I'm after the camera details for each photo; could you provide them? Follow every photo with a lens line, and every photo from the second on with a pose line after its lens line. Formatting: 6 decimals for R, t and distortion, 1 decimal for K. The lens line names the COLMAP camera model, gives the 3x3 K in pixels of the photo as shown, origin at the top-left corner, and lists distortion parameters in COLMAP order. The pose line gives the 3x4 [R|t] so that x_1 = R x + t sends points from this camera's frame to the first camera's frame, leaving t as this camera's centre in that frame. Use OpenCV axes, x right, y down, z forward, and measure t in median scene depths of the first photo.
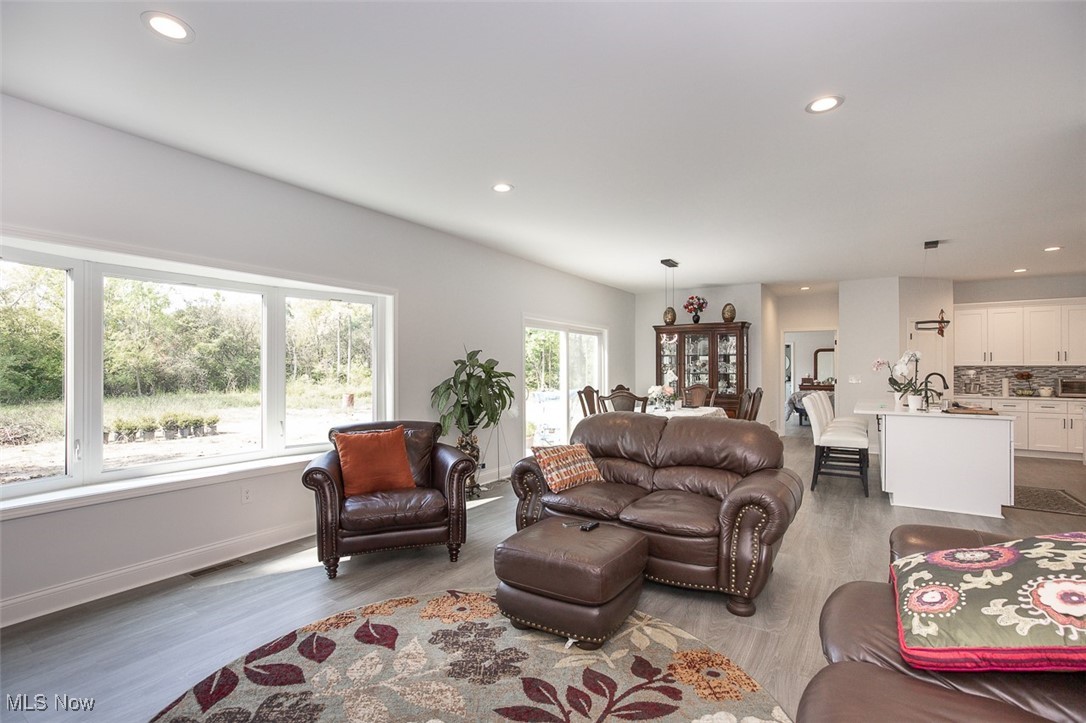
lens RADIAL K [[524.8, 0, 531.8], [0, 524.8, 359.9], [0, 0, 1]] dist [-0.003426, 0.004759]
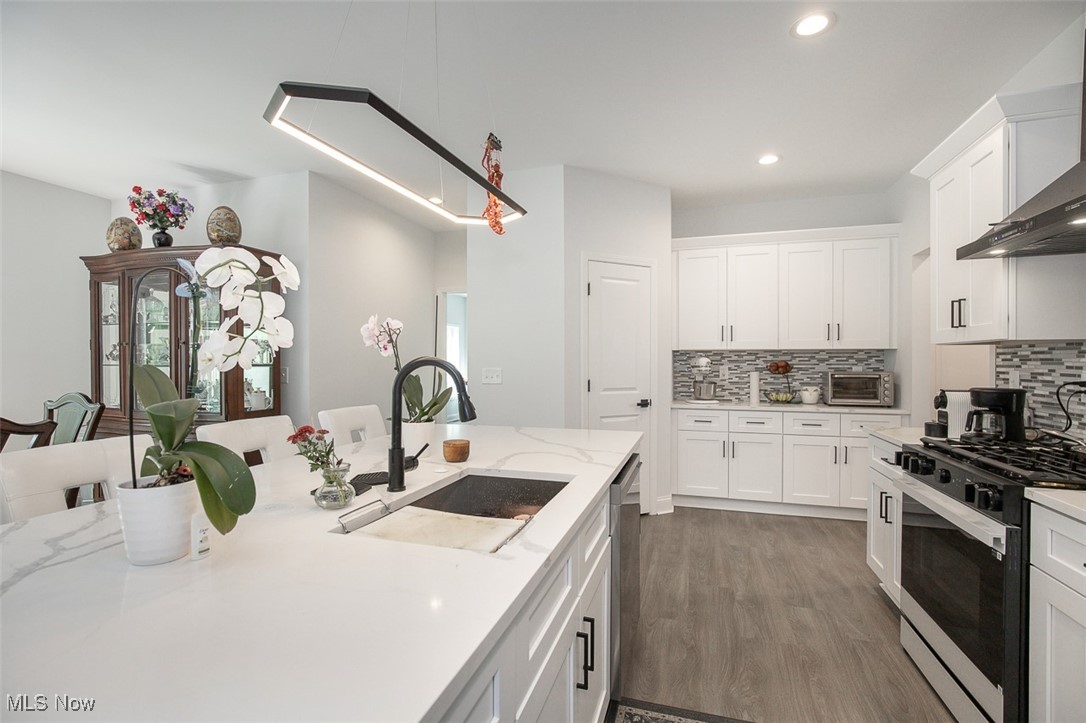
lens RADIAL K [[524.8, 0, 536.9], [0, 524.8, 361.5], [0, 0, 1]] dist [-0.003426, 0.004759]
pose [[0.964040, 0.001114, 0.265756, 0.529866], [-0.004517, 0.999915, 0.012195, 0.017933], [-0.265720, -0.012957, 0.963963, 0.519778]]
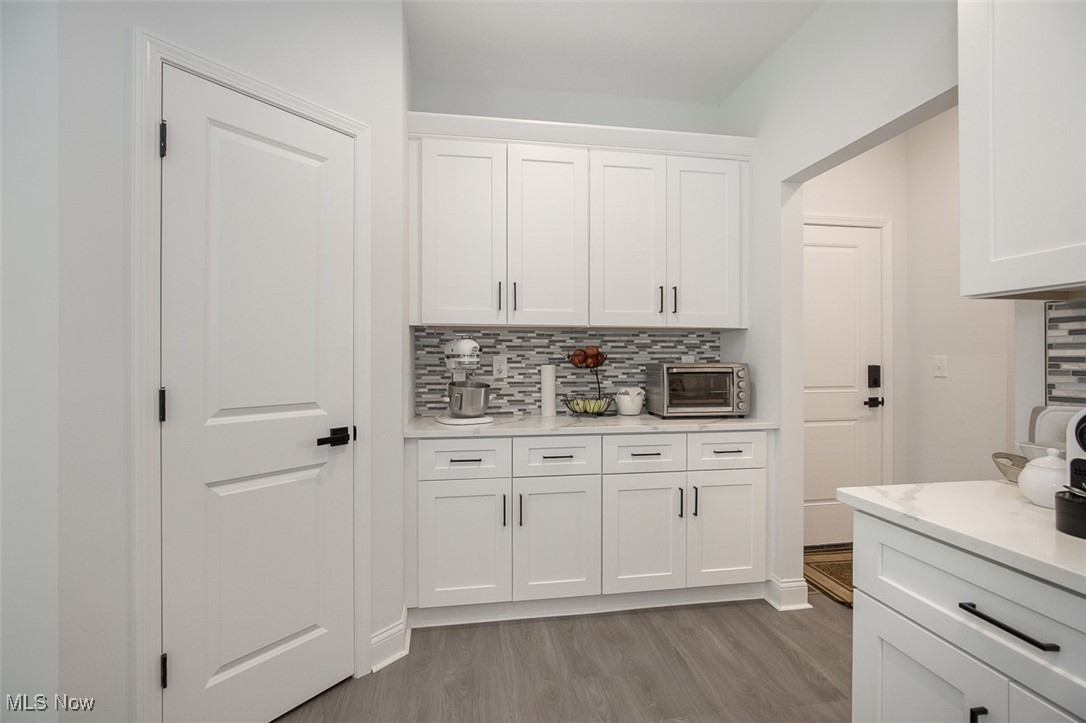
lens RADIAL K [[524.8, 0, 549.6], [0, 524.8, 360.7], [0, 0, 1]] dist [-0.003426, 0.004759]
pose [[0.742241, -0.003790, 0.670123, 0.683735], [-0.008117, 0.999860, 0.014646, 0.027477], [-0.670084, -0.016310, 0.742106, 0.757014]]
